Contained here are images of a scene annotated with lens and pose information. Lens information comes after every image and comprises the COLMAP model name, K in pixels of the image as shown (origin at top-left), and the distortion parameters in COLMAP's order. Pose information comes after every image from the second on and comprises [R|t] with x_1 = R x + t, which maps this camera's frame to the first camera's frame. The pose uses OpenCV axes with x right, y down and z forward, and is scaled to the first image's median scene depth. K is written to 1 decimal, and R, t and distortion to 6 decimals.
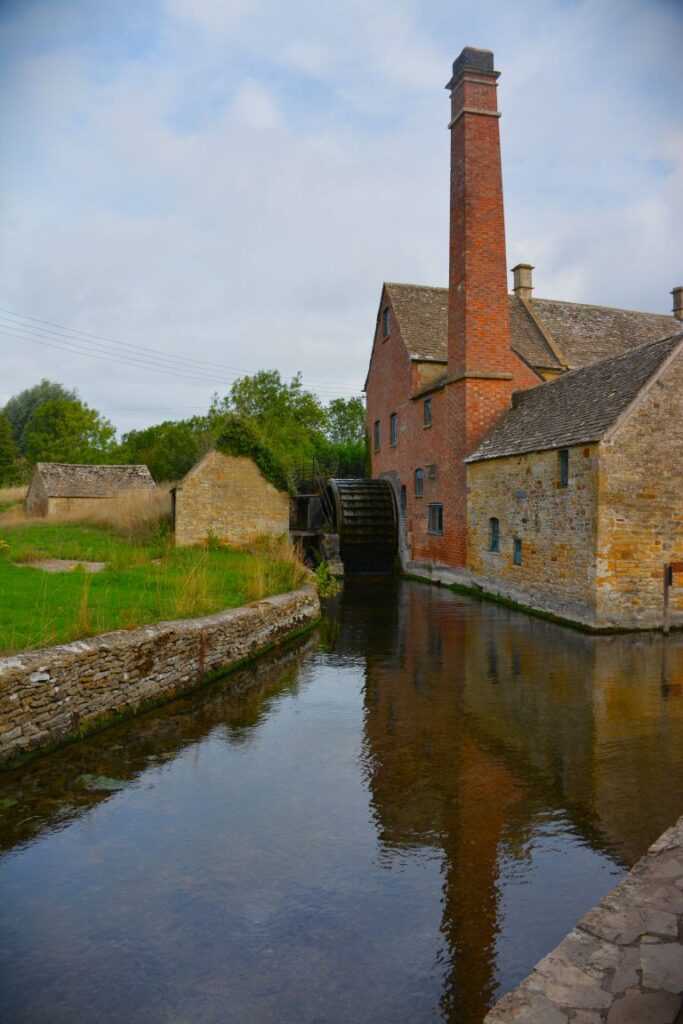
lens RADIAL K [[1444.1, 0, 341.2], [0, 1444.1, 511.9], [0, 0, 1]] dist [0.004531, 0.000000]
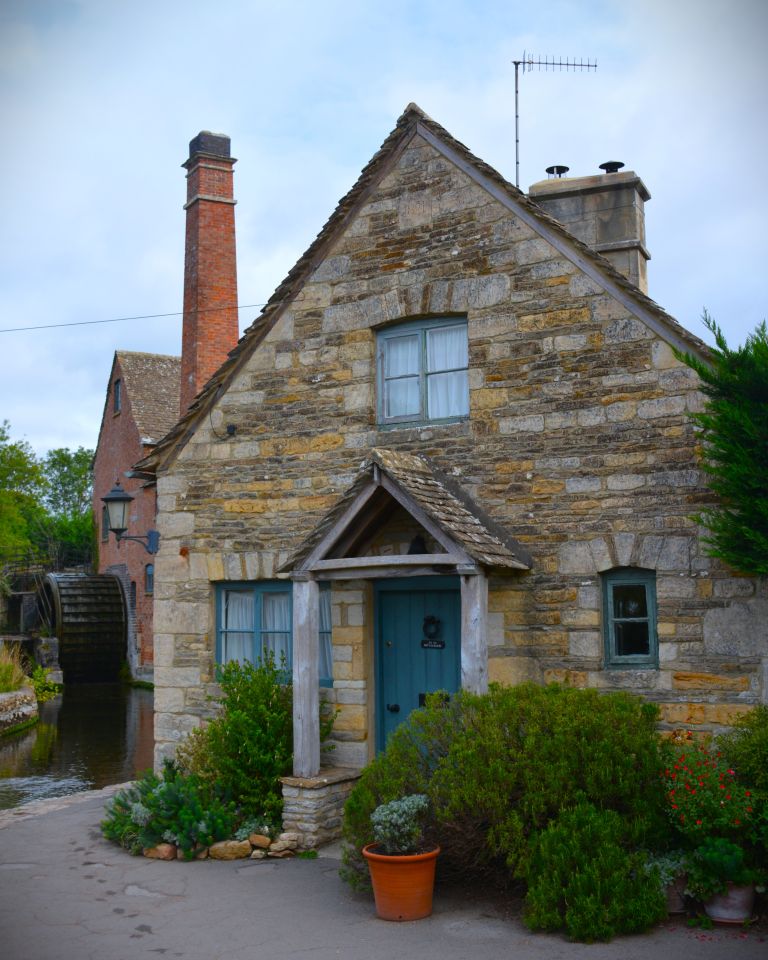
lens RADIAL K [[1185.7, 0, 388.4], [0, 1185.7, 453.3], [0, 0, 1]] dist [-0.032763, 0.000000]
pose [[0.964037, 0.017932, 0.265162, -0.000431], [0.017789, 0.991130, -0.131698, 0.002234], [-0.265172, 0.131679, 0.955167, 0.237691]]
